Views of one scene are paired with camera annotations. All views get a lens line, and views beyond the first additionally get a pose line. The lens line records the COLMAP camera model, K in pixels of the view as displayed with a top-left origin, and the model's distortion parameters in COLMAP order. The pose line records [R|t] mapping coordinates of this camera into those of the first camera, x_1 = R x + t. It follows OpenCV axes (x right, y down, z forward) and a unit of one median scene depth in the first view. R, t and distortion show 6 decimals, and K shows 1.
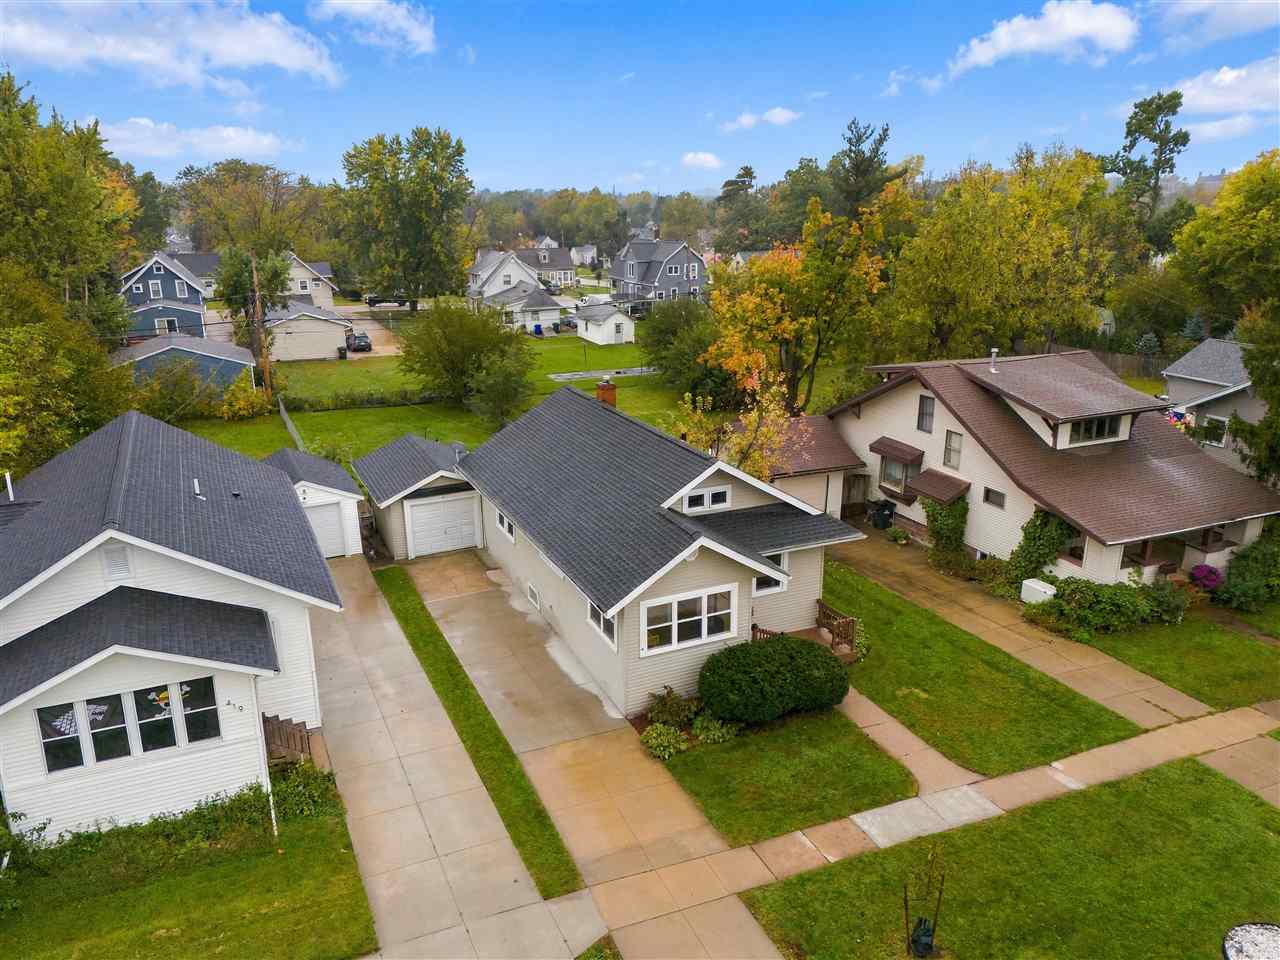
lens RADIAL K [[938.5, 0, 640.0], [0, 938.5, 480.0], [0, 0, 1]] dist [0.077605, -0.069939]
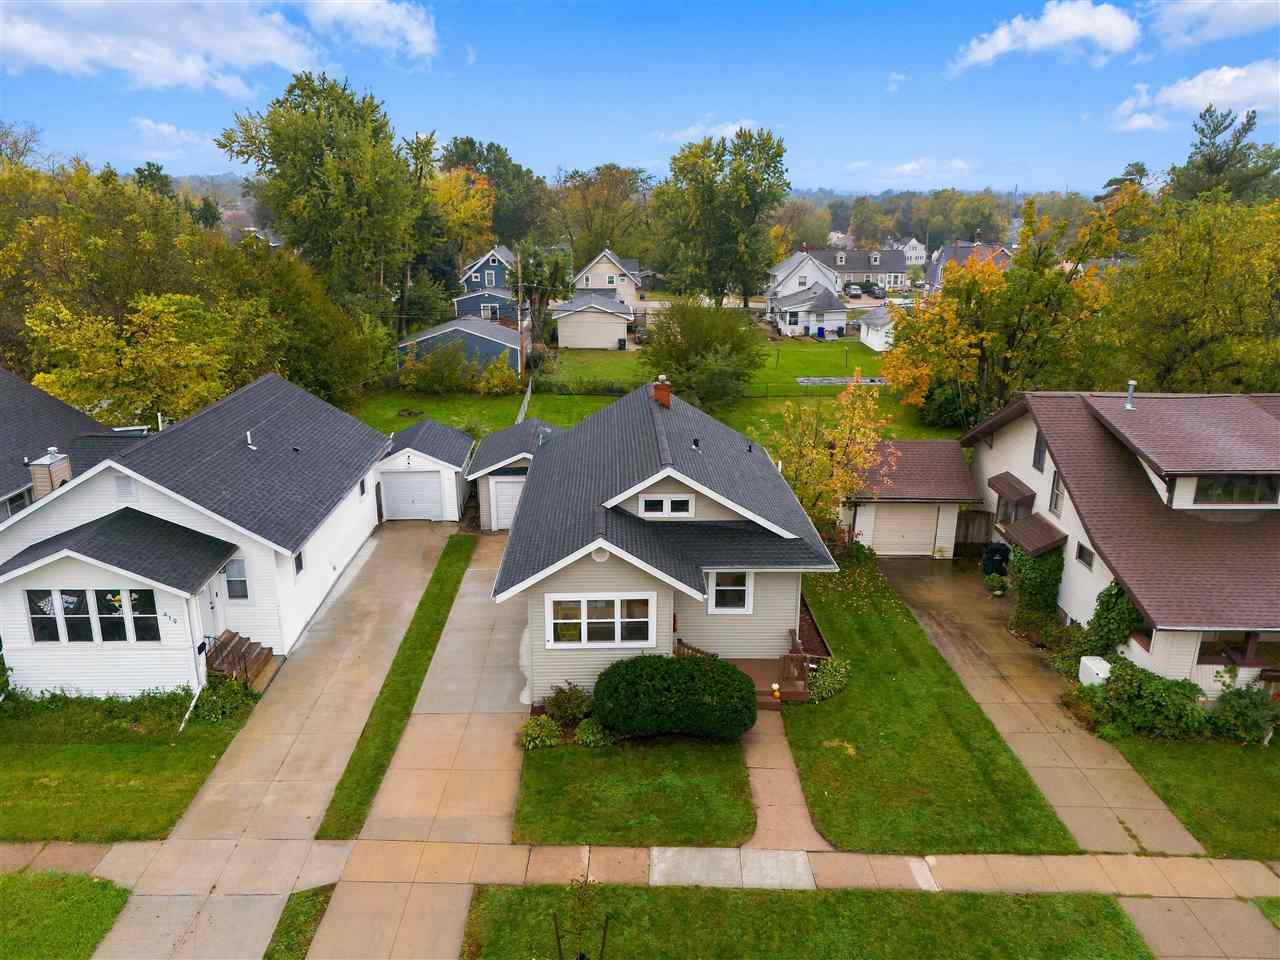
lens RADIAL K [[938.5, 0, 640.0], [0, 938.5, 480.0], [0, 0, 1]] dist [0.077605, -0.069939]
pose [[0.917936, 0.120238, -0.378068, 0.410840], [-0.120551, 0.992442, 0.022937, -0.025266], [0.377969, 0.024522, 0.925494, 0.081353]]
